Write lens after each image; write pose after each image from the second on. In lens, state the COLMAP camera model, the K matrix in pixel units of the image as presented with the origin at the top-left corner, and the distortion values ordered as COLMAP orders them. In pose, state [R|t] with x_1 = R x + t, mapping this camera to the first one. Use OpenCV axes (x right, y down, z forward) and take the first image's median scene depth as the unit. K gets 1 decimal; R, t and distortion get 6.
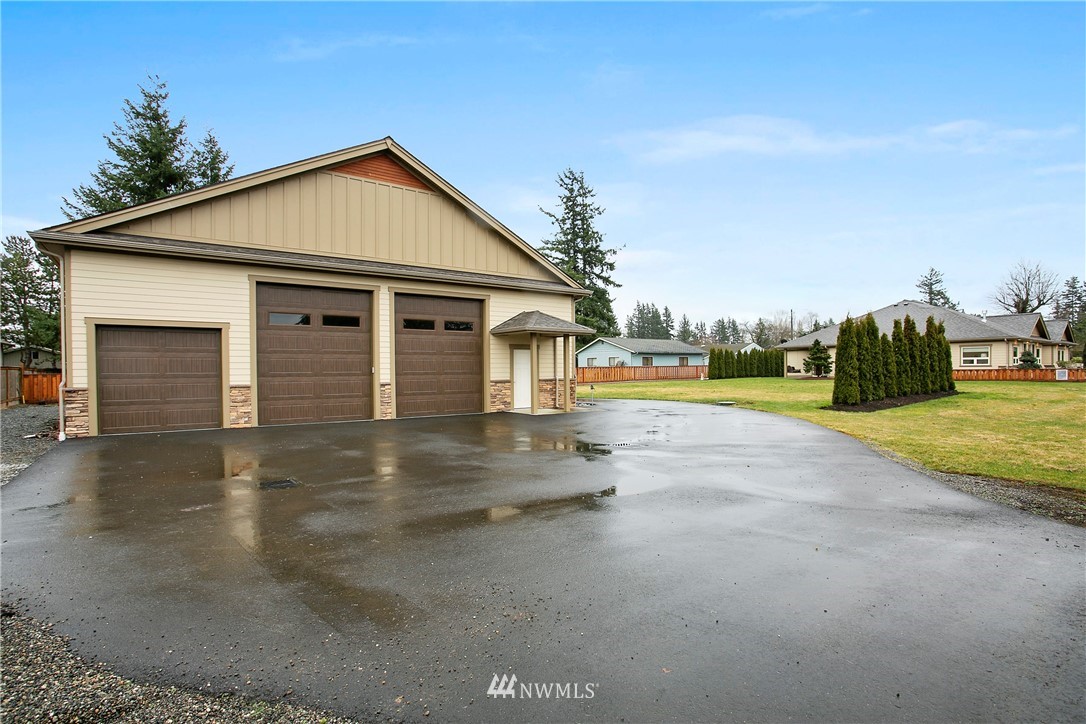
lens RADIAL K [[530.7, 0, 539.6], [0, 530.7, 363.5], [0, 0, 1]] dist [-0.055134, 0.014676]
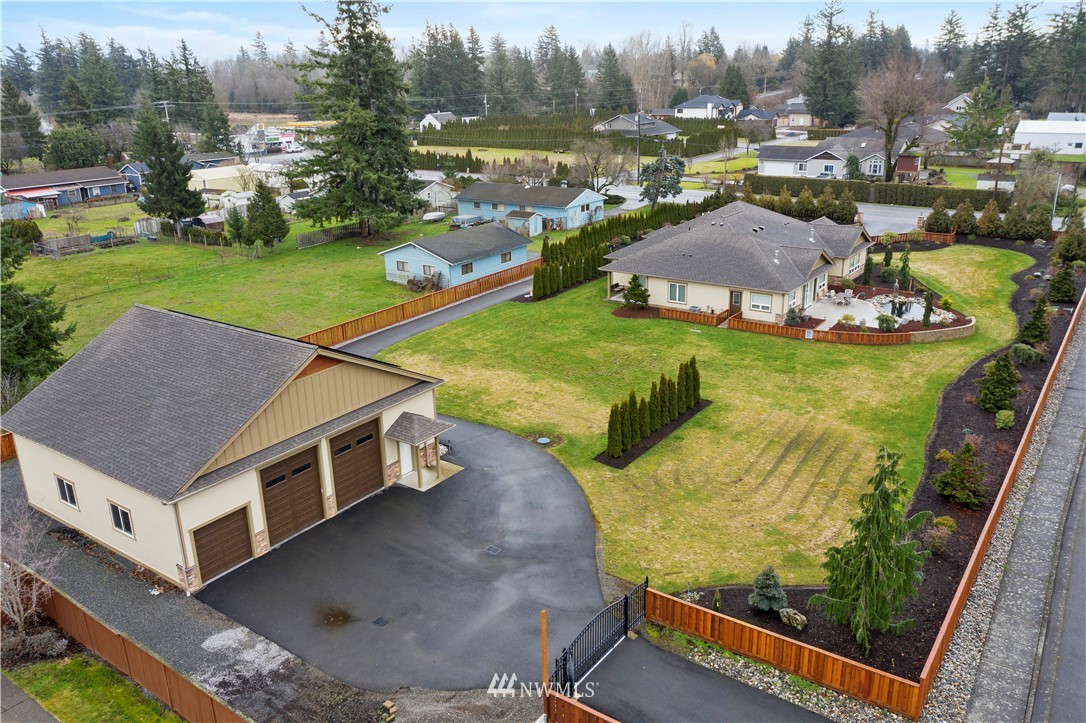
lens RADIAL K [[855.2, 0, 535.1], [0, 855.2, 359.8], [0, 0, 1]] dist [-0.010692, -0.005886]
pose [[0.953023, -0.108879, 0.282652, -0.072510], [0.010418, 0.944391, 0.328658, -0.217797], [-0.302718, -0.310274, 0.901161, -0.246183]]
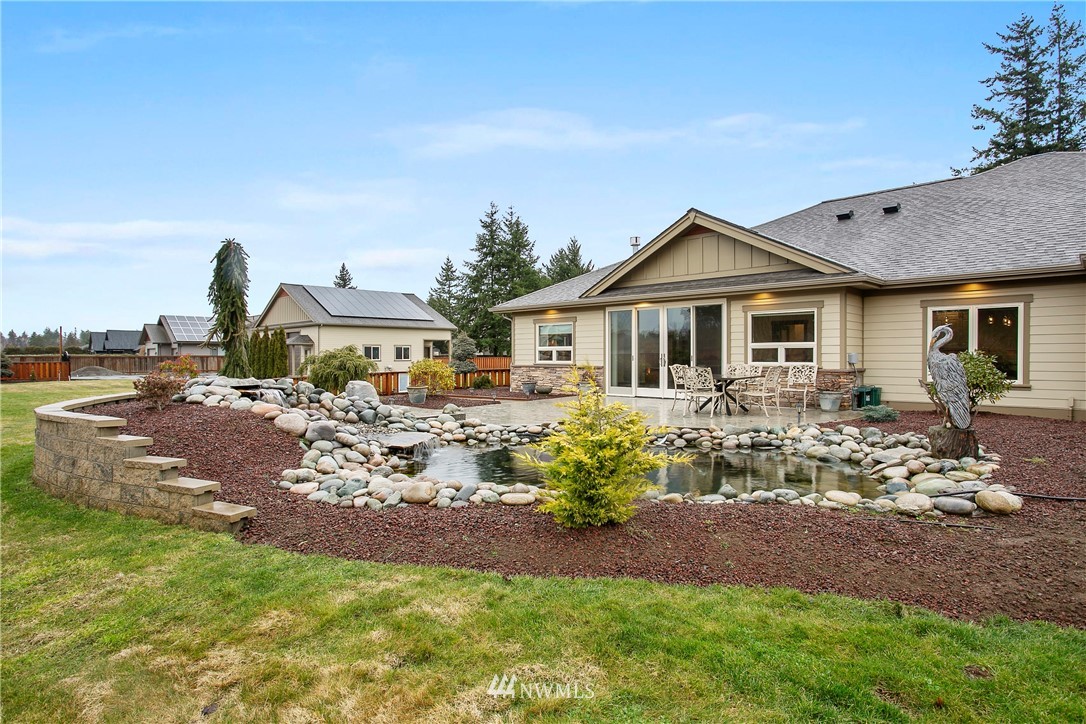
lens RADIAL K [[562.7, 0, 541.8], [0, 562.7, 359.6], [0, 0, 1]] dist [-0.040789, 0.009406]
pose [[0.143866, 0.019975, -0.989396, 0.586260], [0.009950, 0.999717, 0.021631, -0.004861], [0.989547, -0.012956, 0.143627, 0.374578]]
